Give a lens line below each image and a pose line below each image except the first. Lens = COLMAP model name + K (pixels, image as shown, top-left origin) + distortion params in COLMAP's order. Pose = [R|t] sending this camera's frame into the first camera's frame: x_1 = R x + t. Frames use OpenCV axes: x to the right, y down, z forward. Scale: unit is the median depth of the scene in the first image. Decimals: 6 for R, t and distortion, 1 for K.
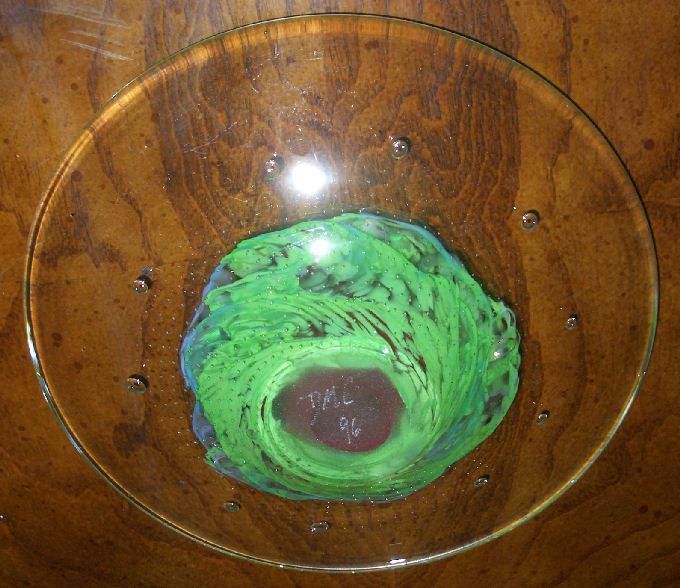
lens RADIAL K [[640.6, 0, 340.0], [0, 640.6, 294.0], [0, 0, 1]] dist [-0.006841, -0.001764]
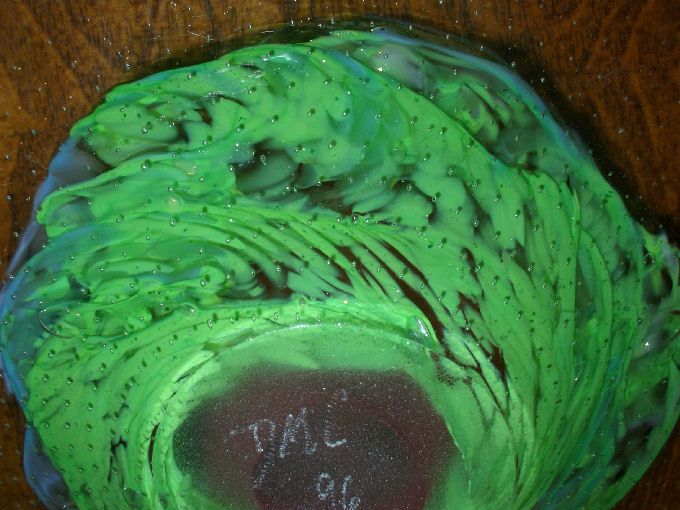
lens RADIAL K [[1229.2, 0, 340.0], [0, 1229.2, 255.0], [0, 0, 1]] dist [0.015756, 0.062396]
pose [[0.999647, 0.024626, 0.009983, 0.003558], [-0.024927, 0.999200, 0.031284, 0.006538], [-0.009204, -0.031522, 0.999461, 0.109771]]
